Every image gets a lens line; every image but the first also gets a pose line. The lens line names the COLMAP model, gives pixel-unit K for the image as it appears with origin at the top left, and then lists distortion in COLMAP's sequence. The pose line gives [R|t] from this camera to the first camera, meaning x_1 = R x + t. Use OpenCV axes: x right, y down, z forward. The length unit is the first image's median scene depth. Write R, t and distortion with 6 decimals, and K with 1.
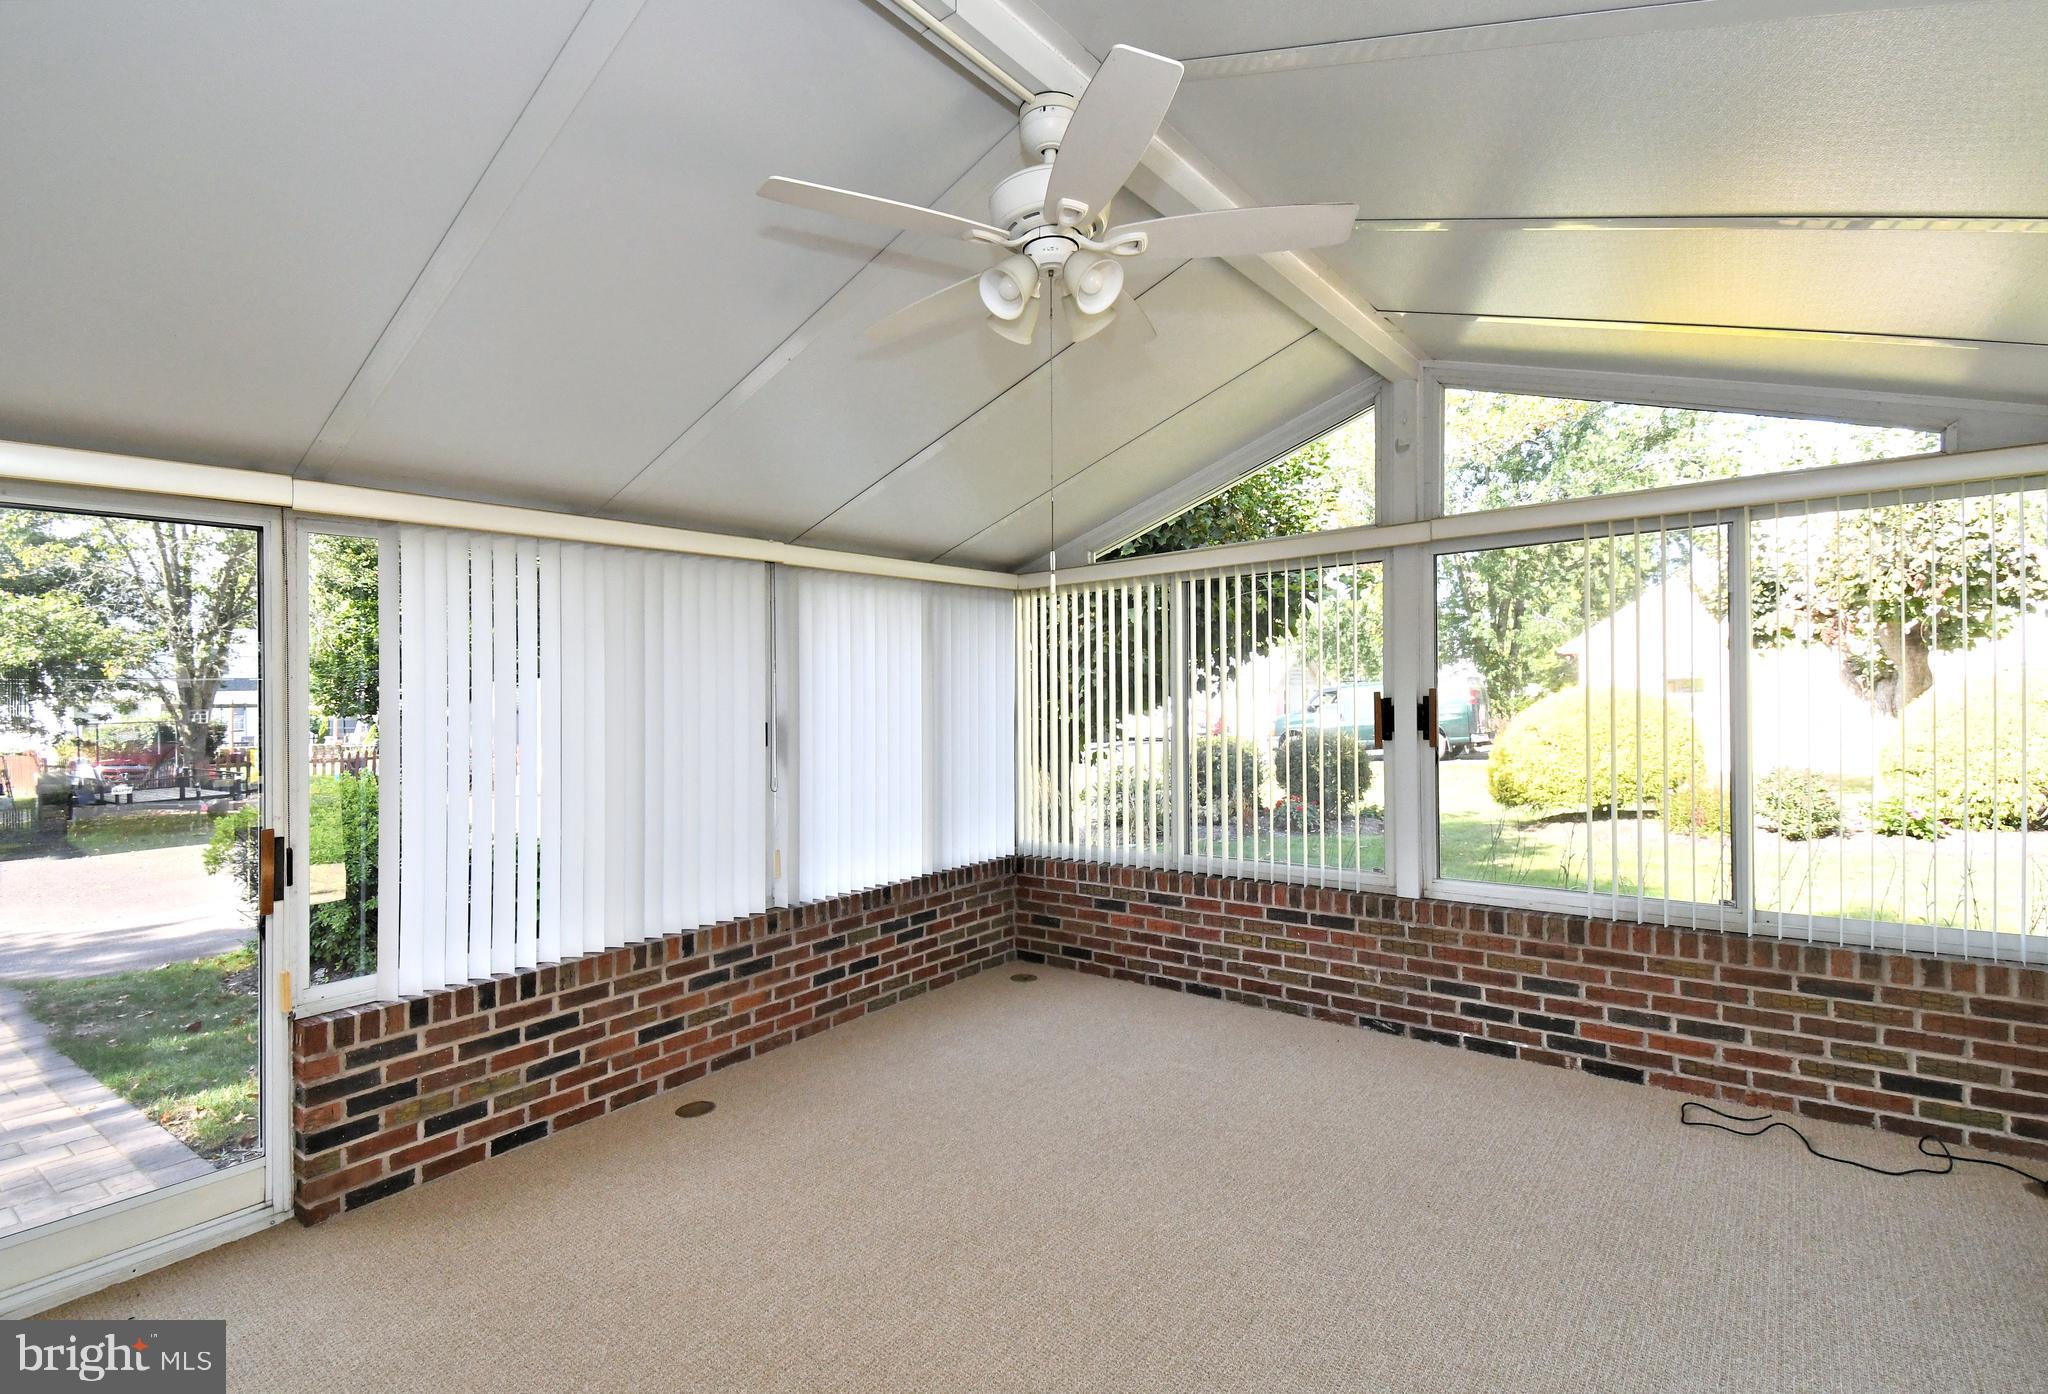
lens RADIAL K [[952.8, 0, 1024.0], [0, 952.8, 697.0], [0, 0, 1]] dist [0.052681, -0.032188]
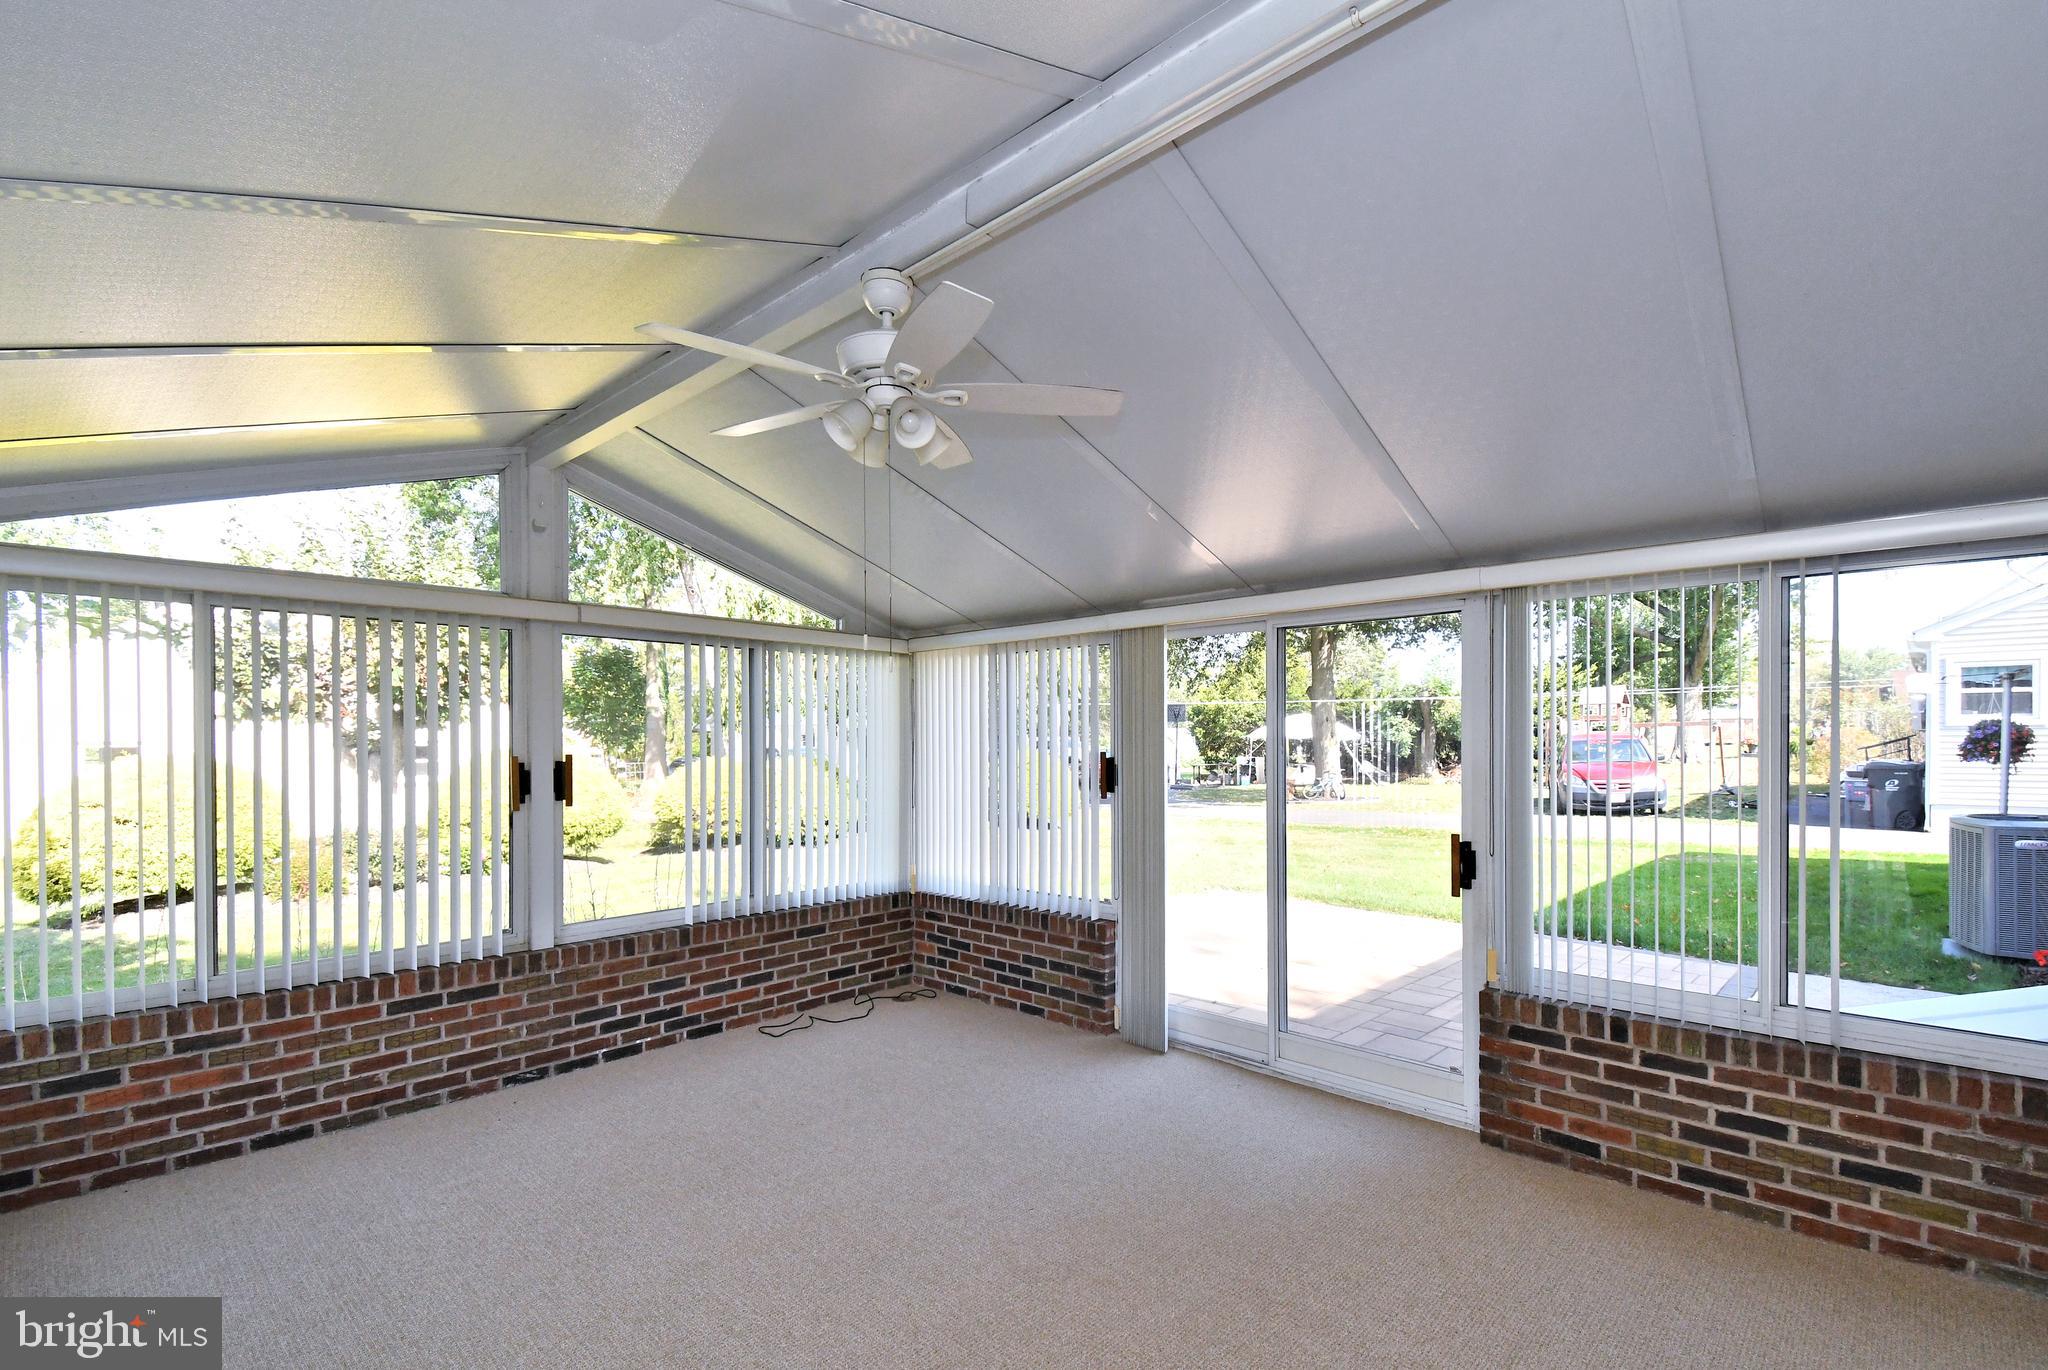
lens RADIAL K [[900.4, 0, 1027.3], [0, 900.4, 754.3], [0, 0, 1]] dist [-0.025427, -0.000628]
pose [[0.065236, 0.012486, 0.997792, -0.581365], [0.005704, 0.999901, -0.012885, 0.007903], [-0.997854, 0.006532, 0.065158, 0.408917]]
